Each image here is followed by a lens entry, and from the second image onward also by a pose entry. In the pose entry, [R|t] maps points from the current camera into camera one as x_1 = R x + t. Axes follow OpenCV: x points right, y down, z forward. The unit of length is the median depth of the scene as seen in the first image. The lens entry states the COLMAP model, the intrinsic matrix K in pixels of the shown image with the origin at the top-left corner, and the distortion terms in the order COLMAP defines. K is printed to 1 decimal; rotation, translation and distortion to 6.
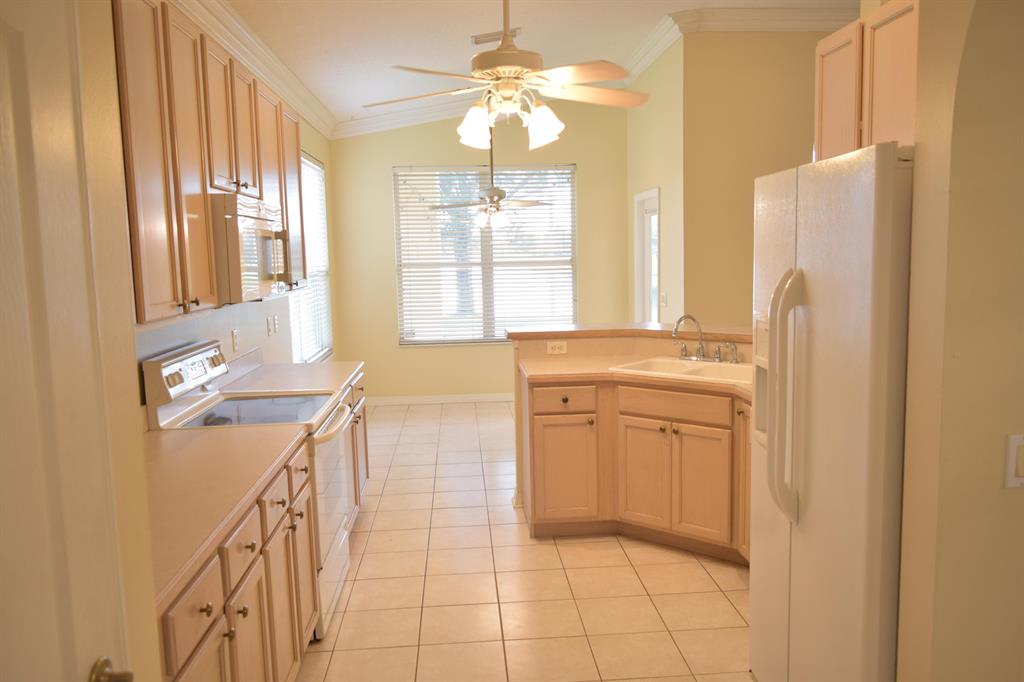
lens RADIAL K [[790.0, 0, 513.7], [0, 790.0, 339.7], [0, 0, 1]] dist [-0.035343, 0.029207]
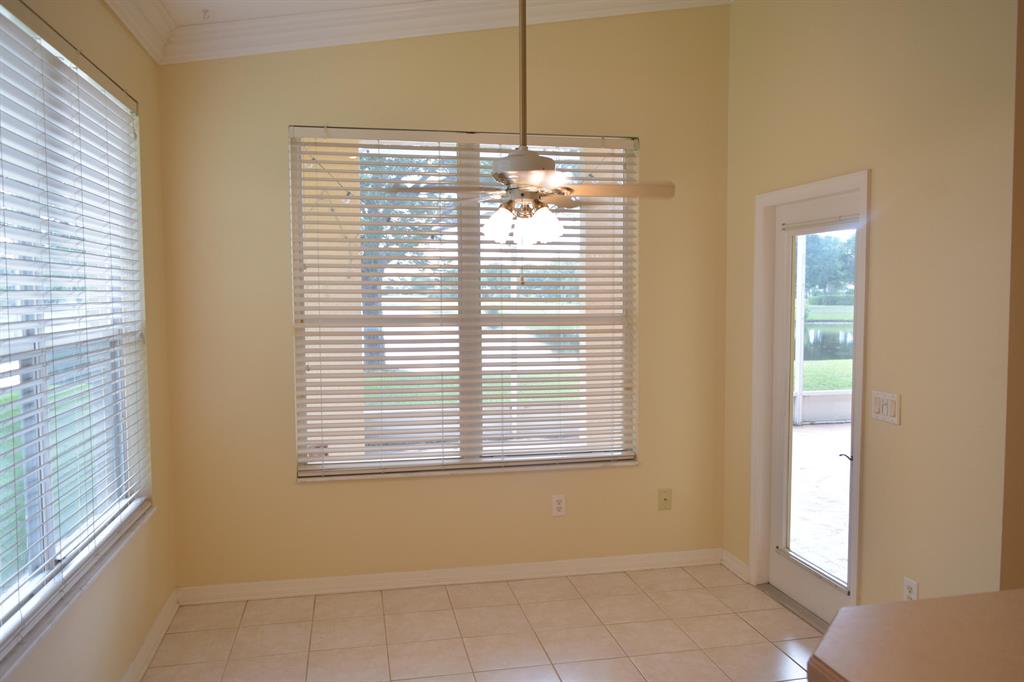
lens RADIAL K [[790.0, 0, 506.5], [0, 790.0, 347.0], [0, 0, 1]] dist [-0.035343, 0.029207]
pose [[0.991111, 0.008542, 0.132764, -0.080721], [-0.002353, 0.998906, -0.046704, -0.054253], [-0.133017, 0.045977, 0.990047, 0.484348]]
